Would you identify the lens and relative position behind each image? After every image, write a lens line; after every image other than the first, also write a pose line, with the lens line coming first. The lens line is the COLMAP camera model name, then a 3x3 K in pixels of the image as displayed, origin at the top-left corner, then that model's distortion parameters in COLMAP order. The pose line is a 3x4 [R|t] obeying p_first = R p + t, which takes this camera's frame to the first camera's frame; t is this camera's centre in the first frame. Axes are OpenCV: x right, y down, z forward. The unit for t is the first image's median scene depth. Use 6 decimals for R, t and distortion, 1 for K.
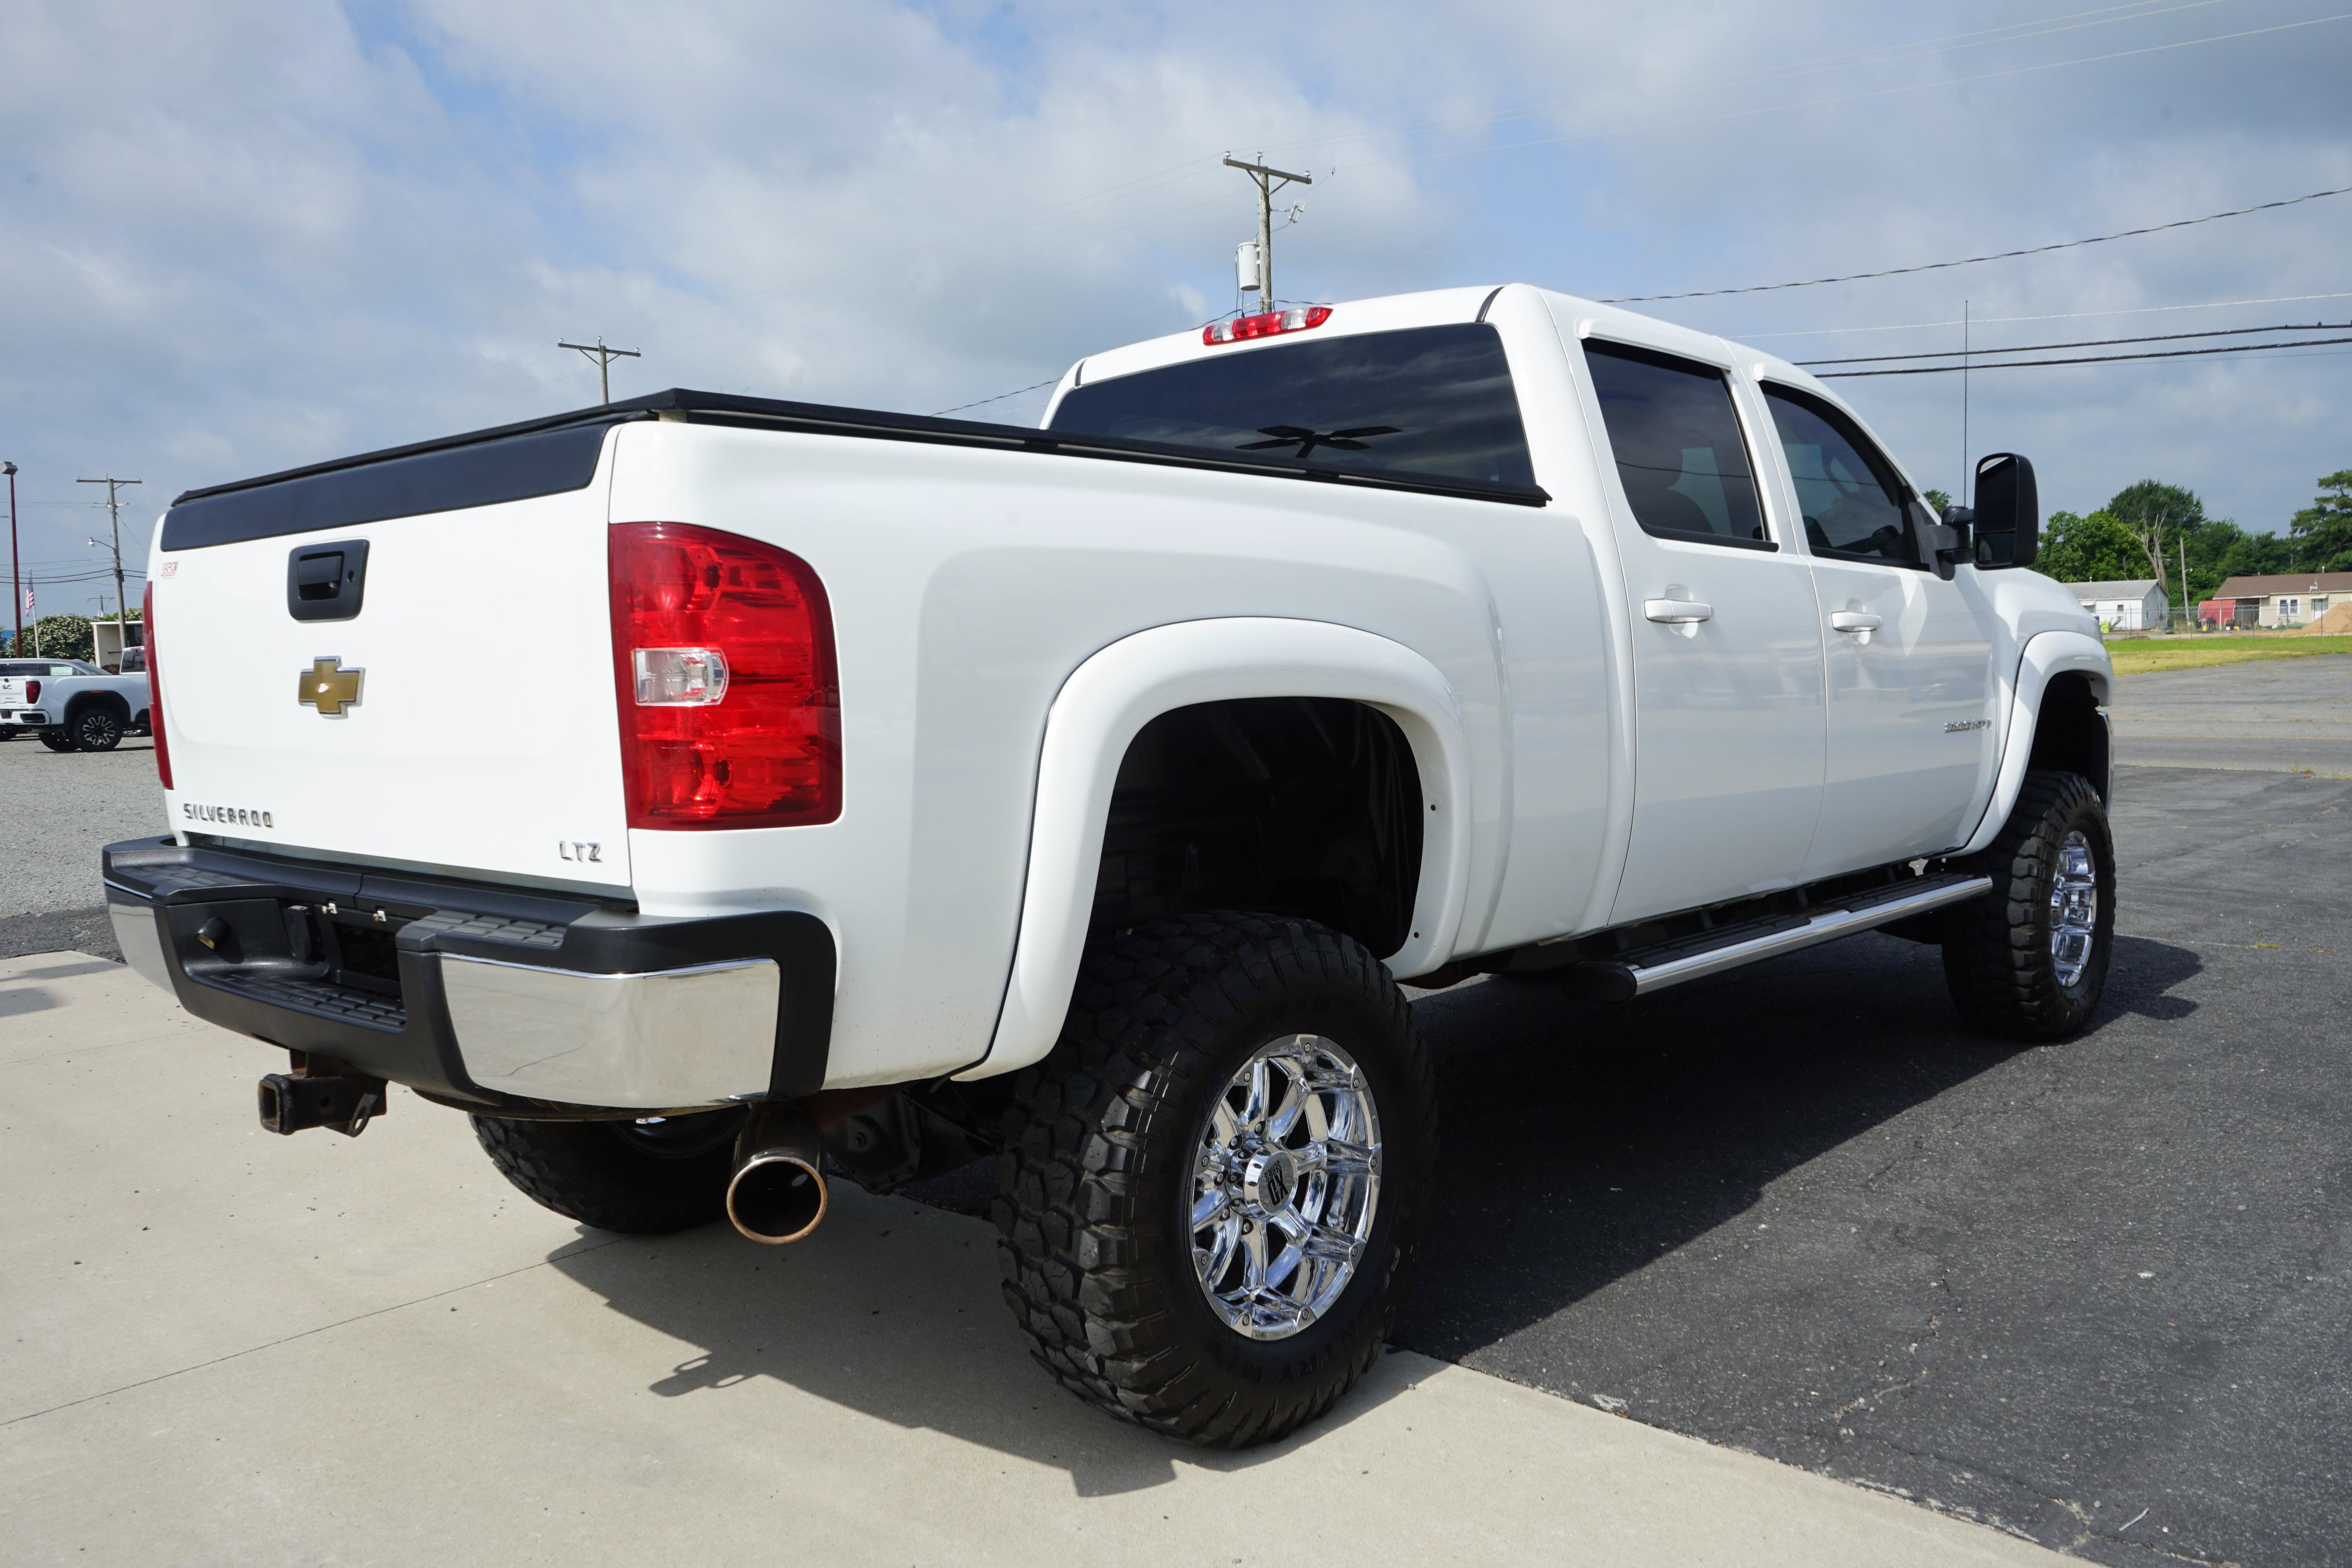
lens RADIAL K [[1883.4, 0, 1141.8], [0, 1883.4, 842.2], [0, 0, 1]] dist [-0.019178, 0.028350]
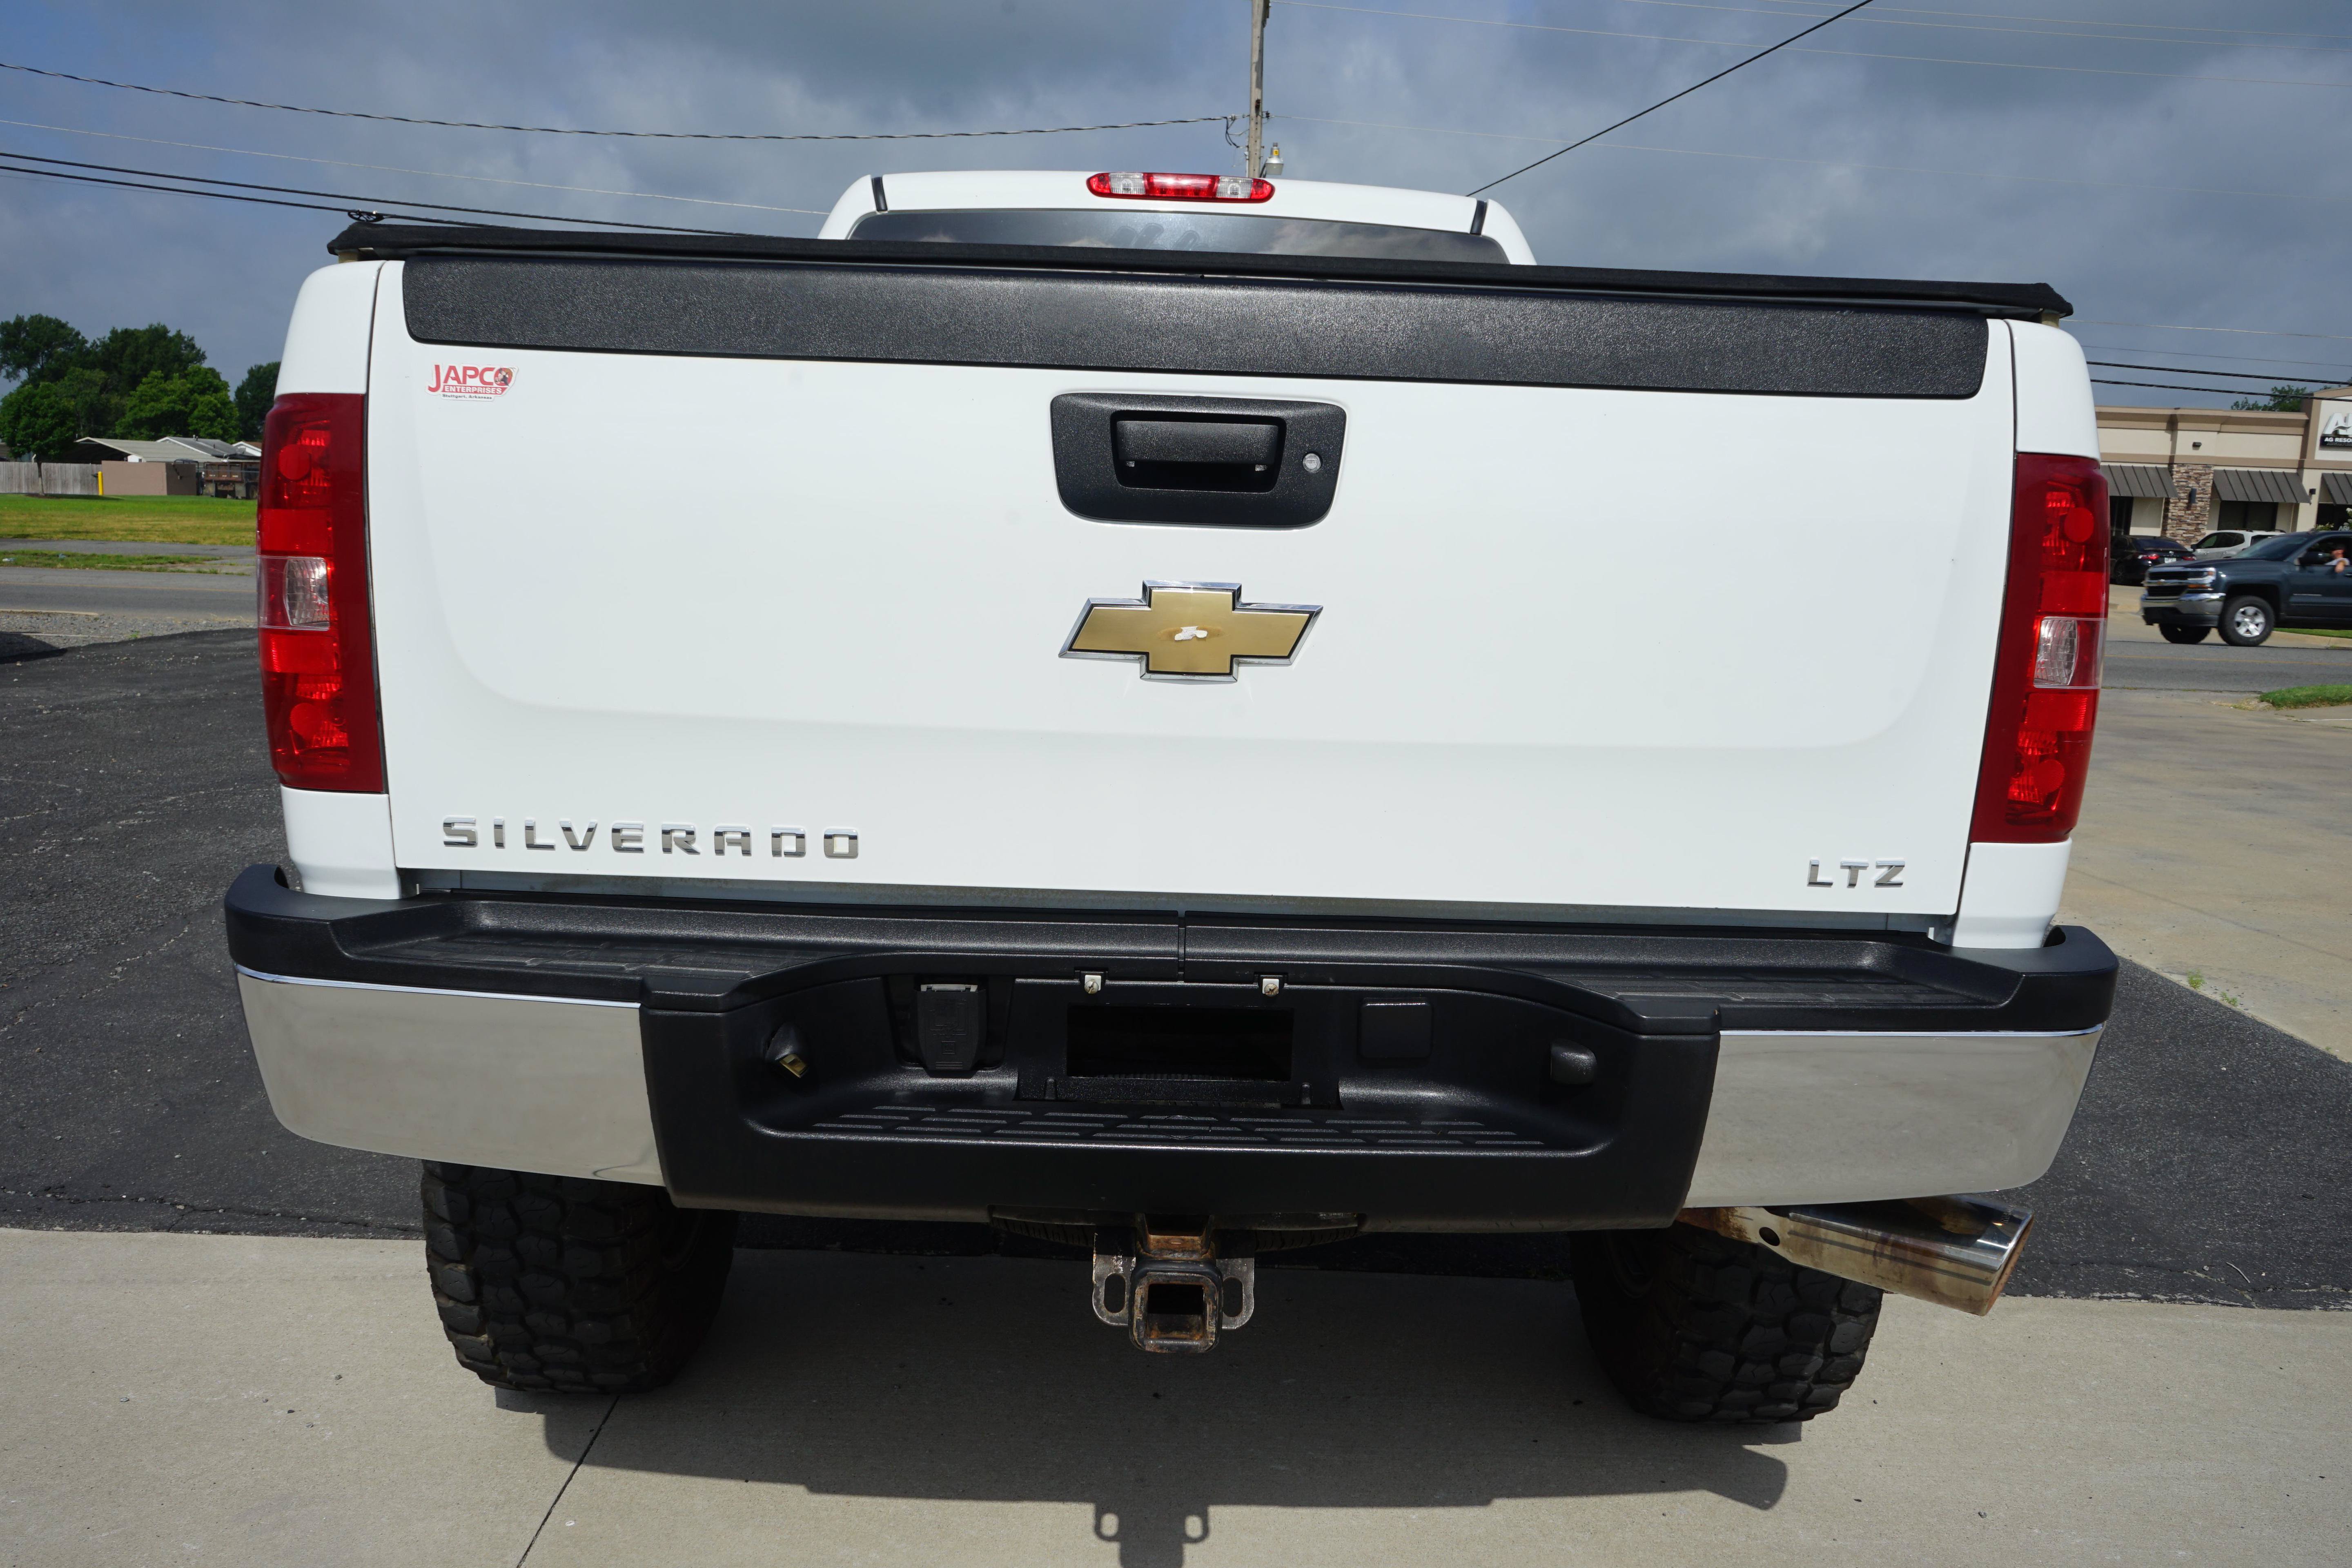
lens RADIAL K [[1883.4, 0, 1164.4], [0, 1883.4, 804.0], [0, 0, 1]] dist [-0.019178, 0.028350]
pose [[0.719557, -0.058972, 0.691925, -0.806986], [0.019459, 0.997709, 0.064797, -0.061334], [-0.694160, -0.033161, 0.719056, 0.514630]]
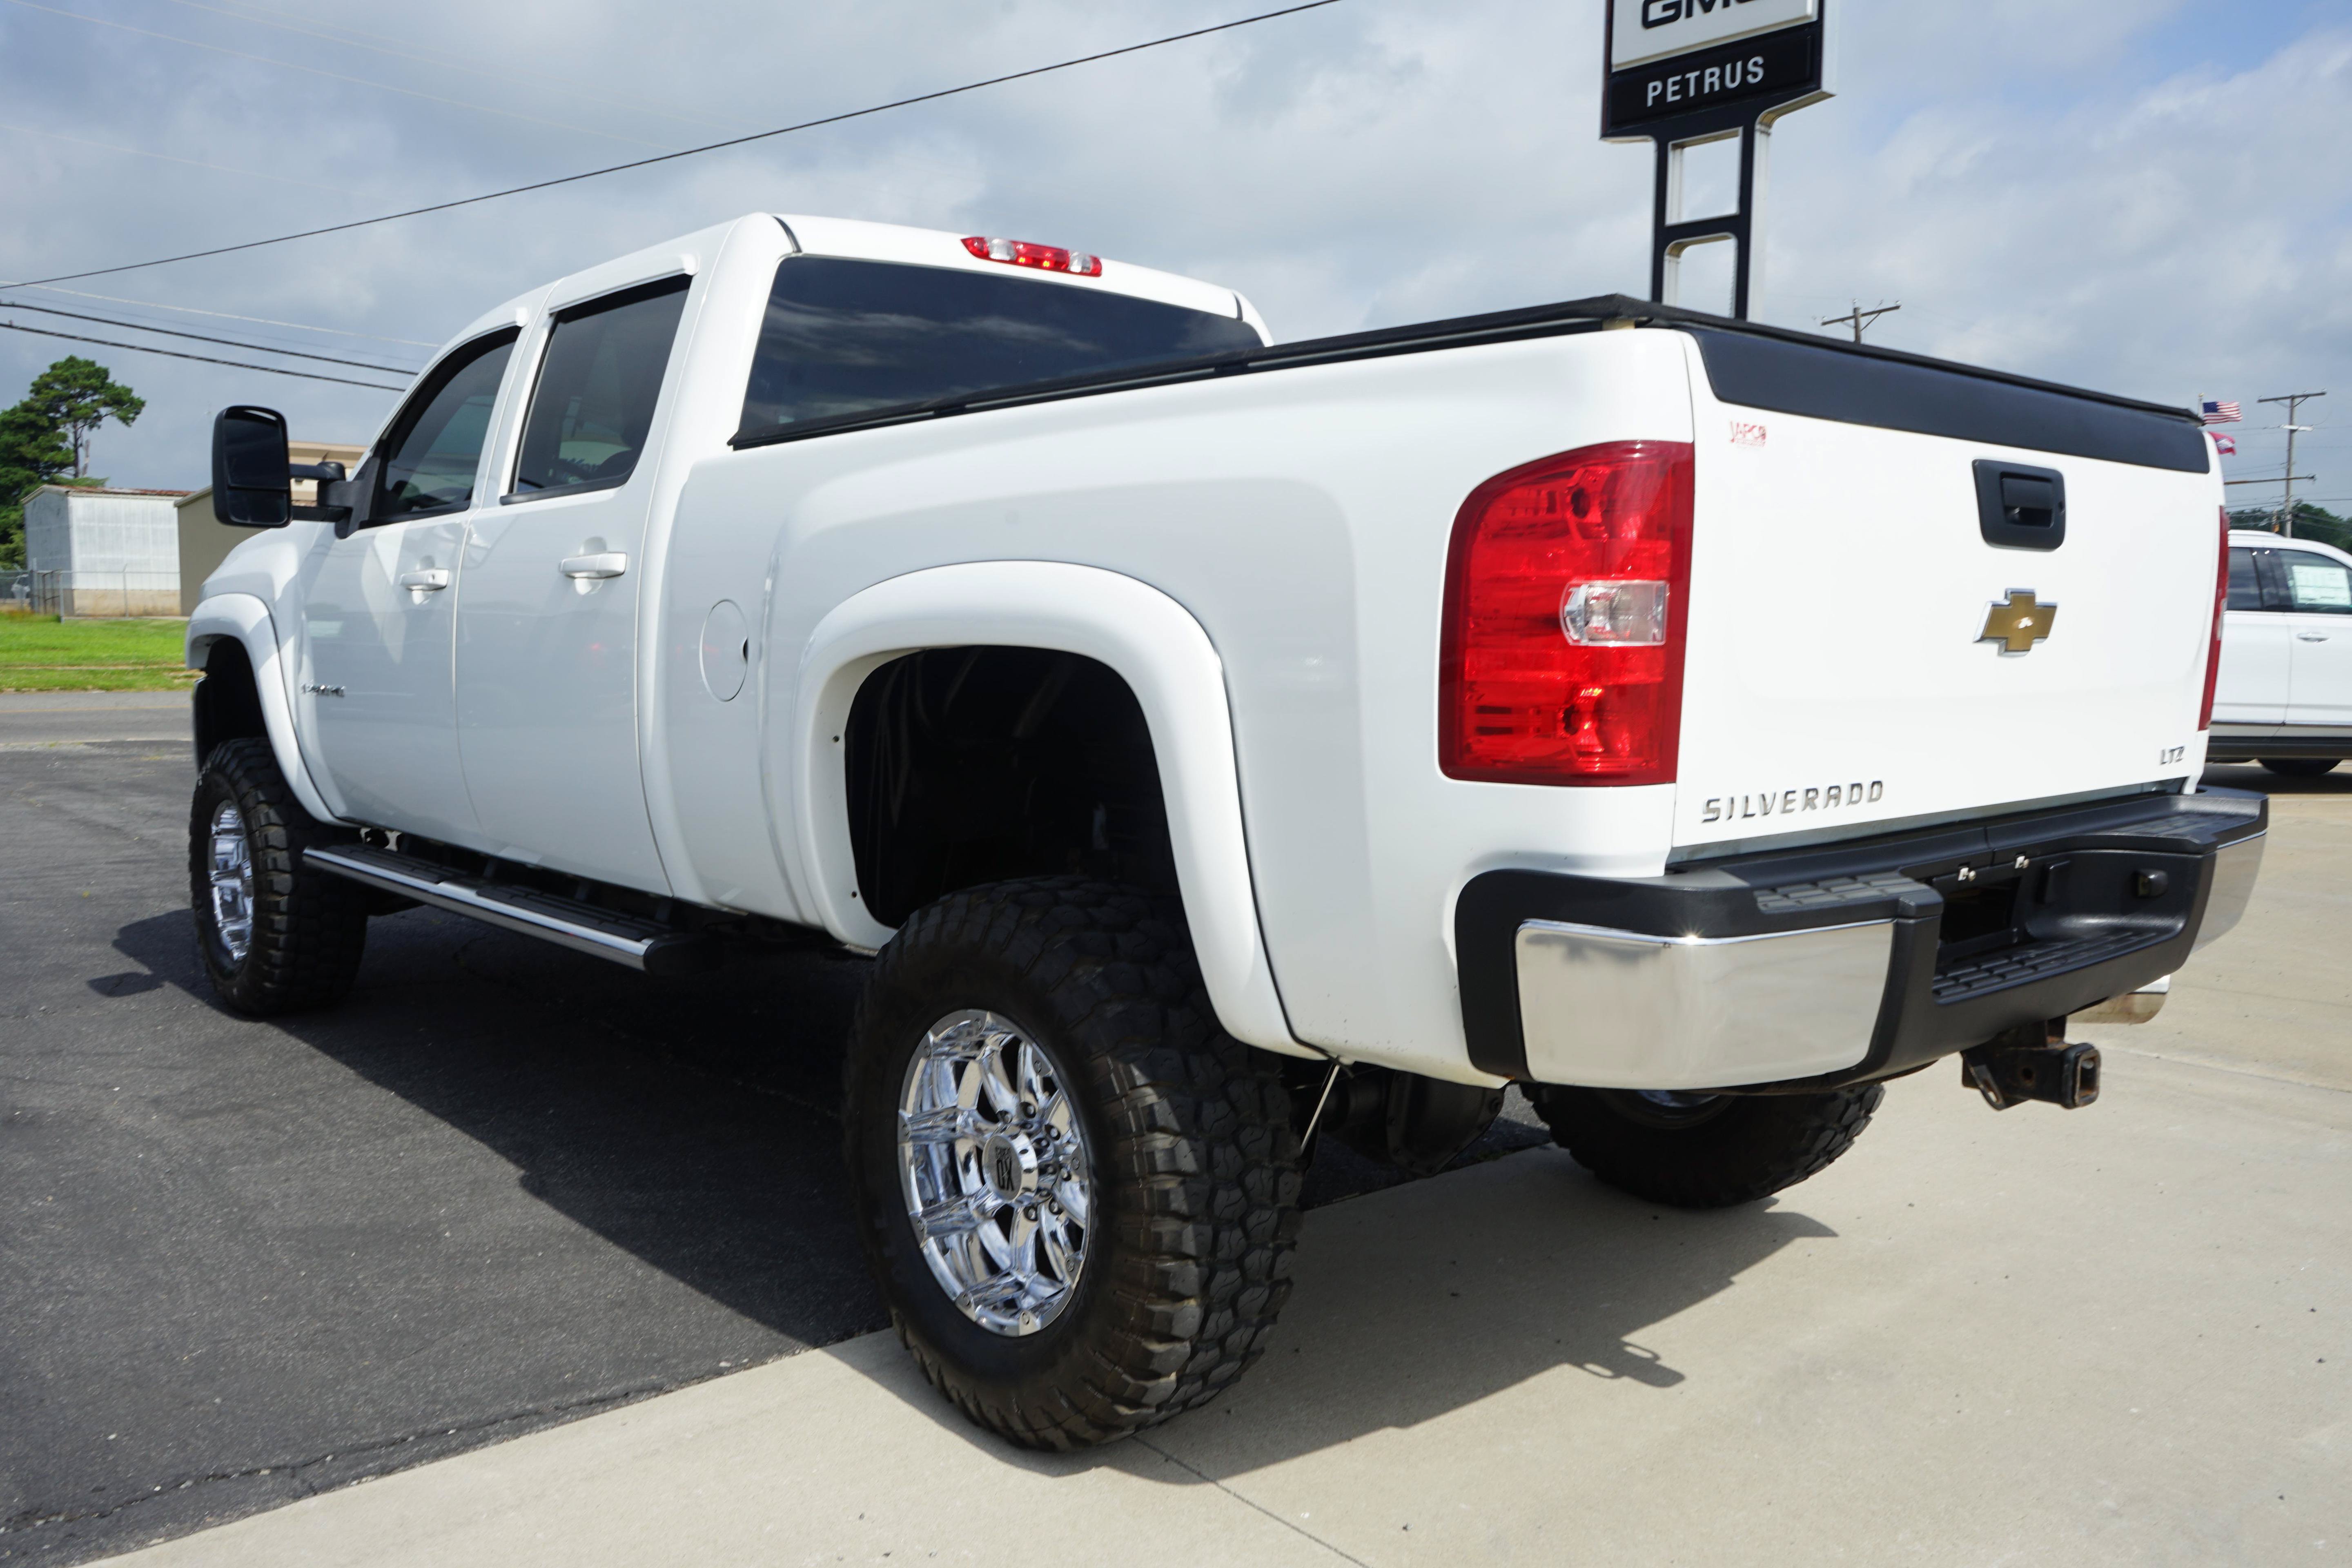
lens RADIAL K [[1883.4, 0, 1183.9], [0, 1883.4, 789.6], [0, 0, 1]] dist [-0.019178, 0.028350]
pose [[0.077603, -0.074220, 0.994218, -1.274926], [0.085804, 0.994022, 0.067508, -0.090608], [-0.993285, 0.080069, 0.083508, 1.232581]]
